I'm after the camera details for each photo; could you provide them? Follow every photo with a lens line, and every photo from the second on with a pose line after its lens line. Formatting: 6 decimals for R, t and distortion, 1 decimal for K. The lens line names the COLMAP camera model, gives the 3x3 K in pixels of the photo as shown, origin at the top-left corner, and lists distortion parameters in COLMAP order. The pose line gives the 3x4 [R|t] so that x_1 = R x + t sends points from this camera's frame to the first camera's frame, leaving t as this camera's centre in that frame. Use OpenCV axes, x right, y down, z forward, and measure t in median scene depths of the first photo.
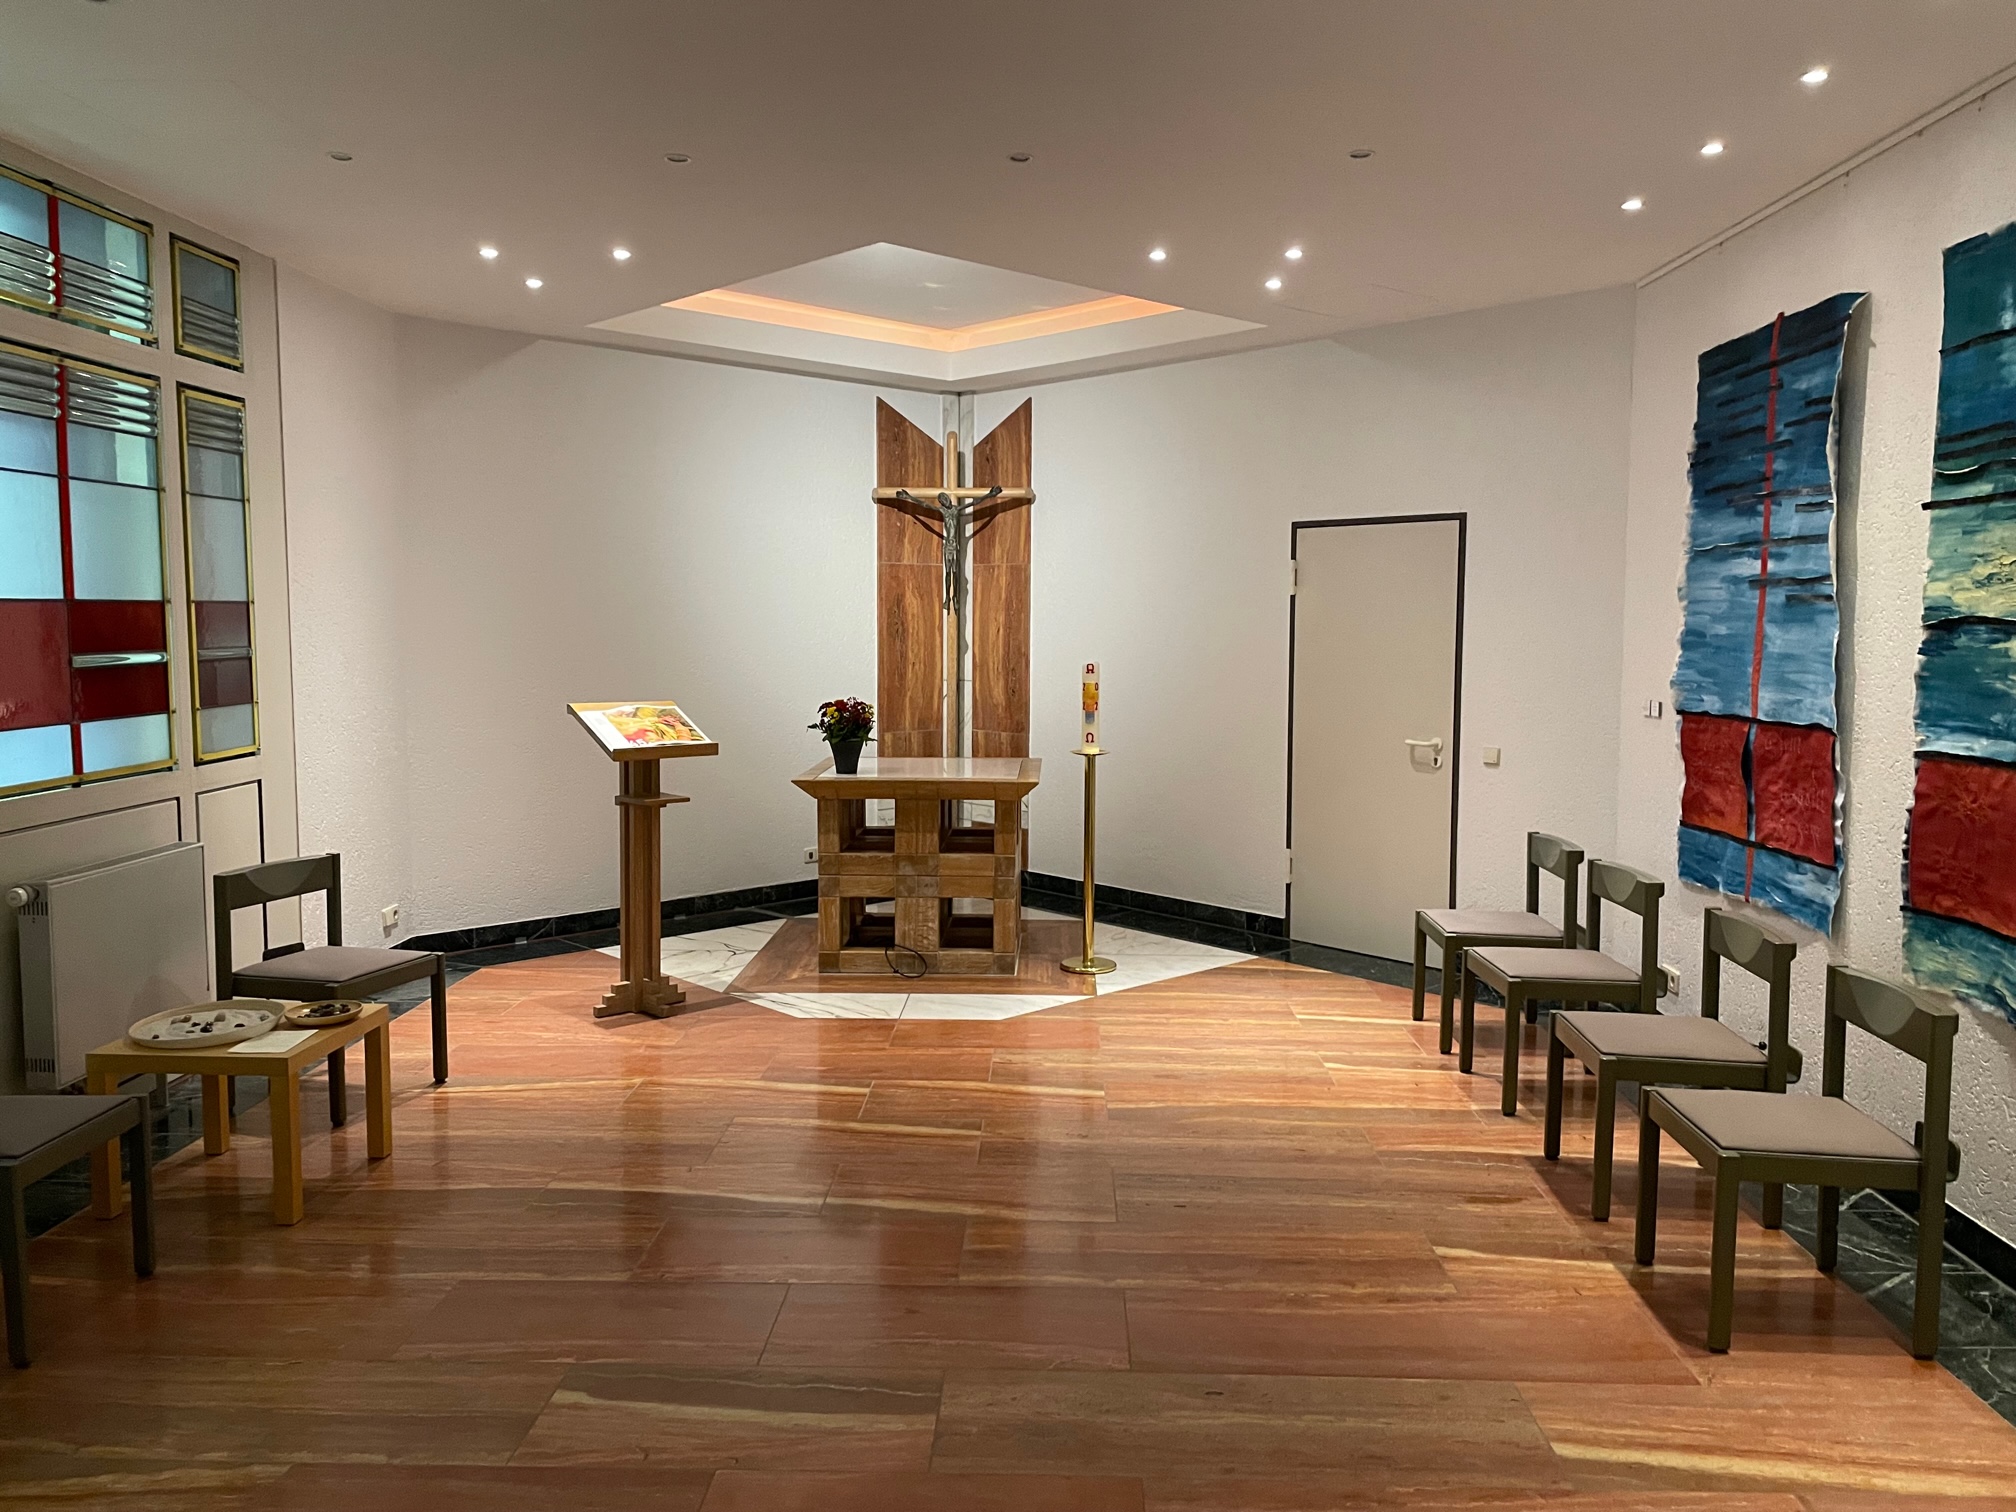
lens RADIAL K [[1525.0, 0, 1005.5], [0, 1525.0, 751.6], [0, 0, 1]] dist [0.031653, -0.011308]
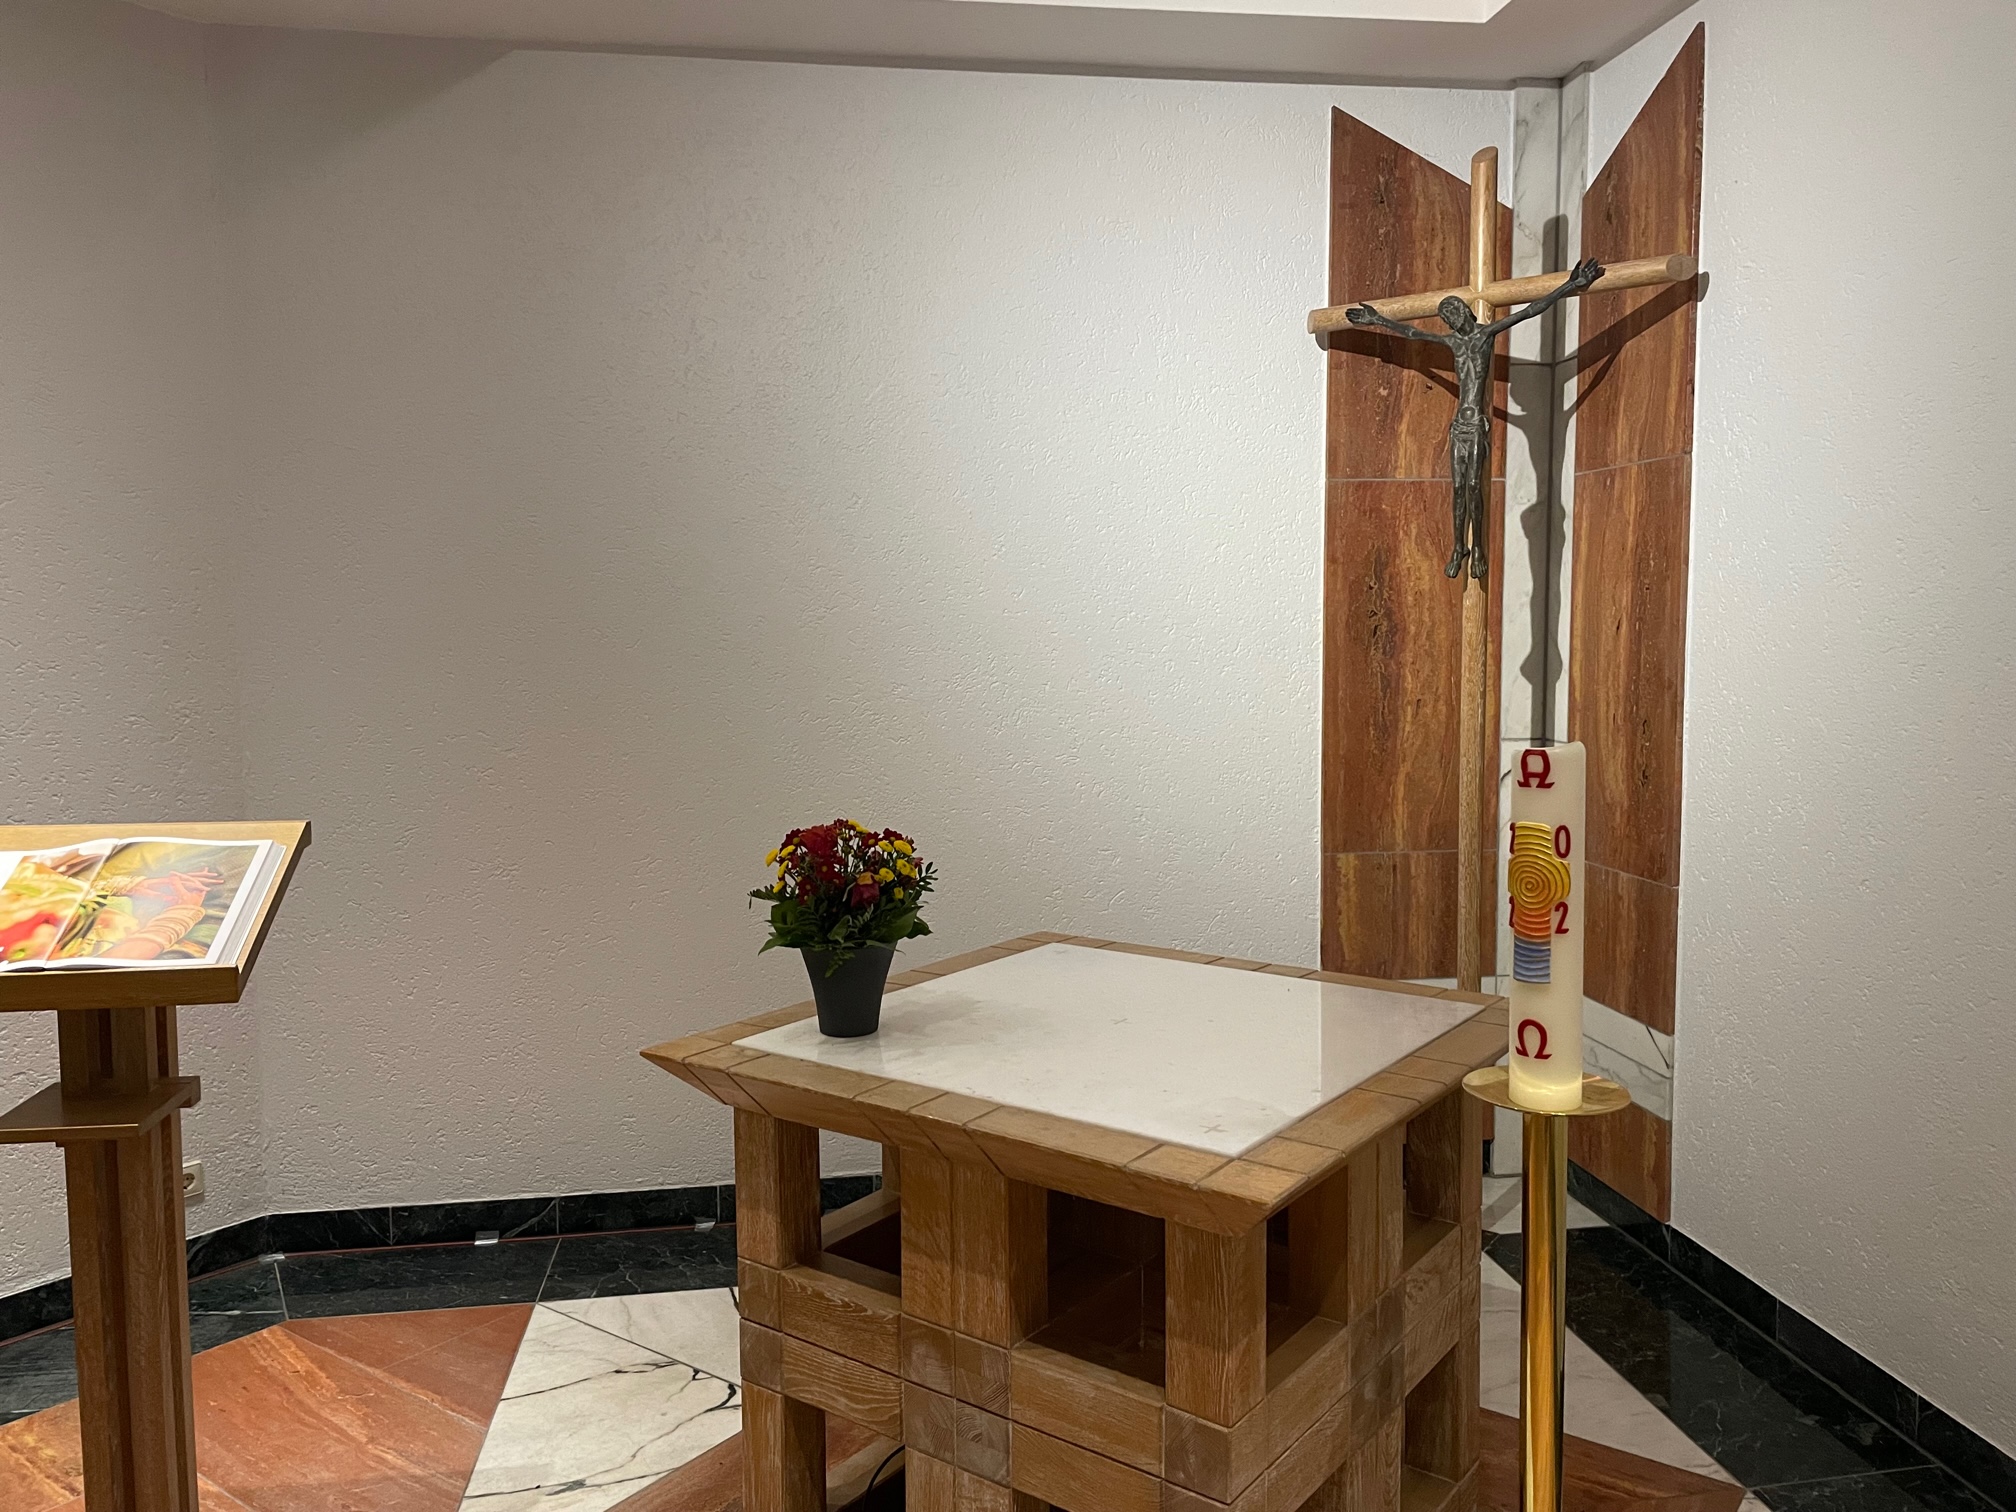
lens RADIAL K [[1525.0, 0, 1006.4], [0, 1525.0, 757.2], [0, 0, 1]] dist [0.031653, -0.011308]
pose [[0.824018, 0.036860, -0.565364, 0.096792], [-0.036026, 0.999271, 0.012642, -0.043413], [0.565418, 0.009950, 0.824745, 0.567787]]
